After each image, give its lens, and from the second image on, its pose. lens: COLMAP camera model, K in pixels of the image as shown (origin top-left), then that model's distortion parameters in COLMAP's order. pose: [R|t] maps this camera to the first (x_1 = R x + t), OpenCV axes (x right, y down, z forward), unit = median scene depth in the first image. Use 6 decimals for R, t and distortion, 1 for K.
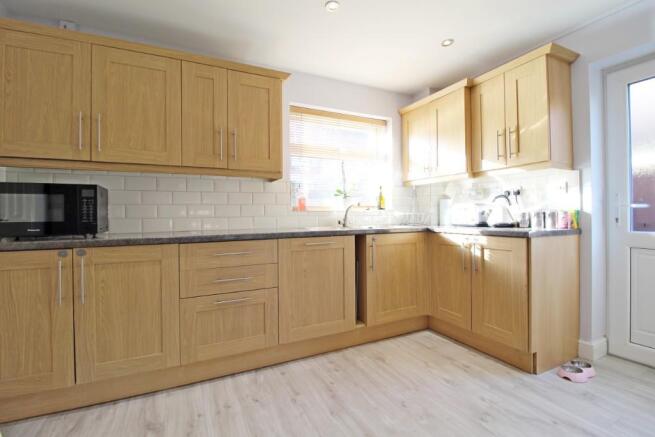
lens RADIAL K [[303.0, 0, 331.3], [0, 303.0, 216.4], [0, 0, 1]] dist [-0.004555, -0.000900]
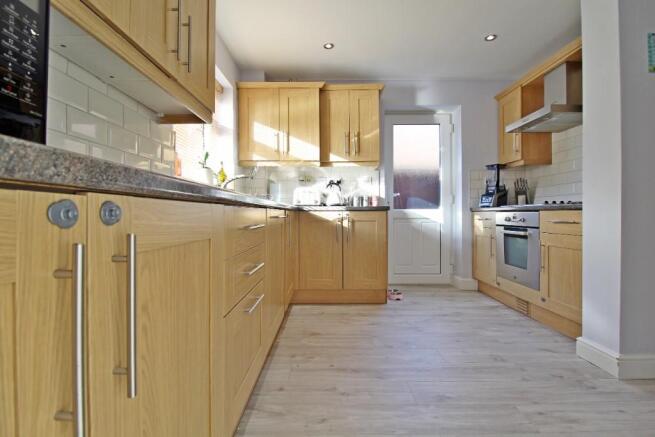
lens RADIAL K [[303.0, 0, 327.5], [0, 303.0, 215.4], [0, 0, 1]] dist [-0.004555, -0.000900]
pose [[0.462898, 0.004838, 0.886398, -0.680184], [0.001446, 0.999980, -0.006213, 0.088292], [-0.886410, 0.004157, 0.462882, 0.493567]]
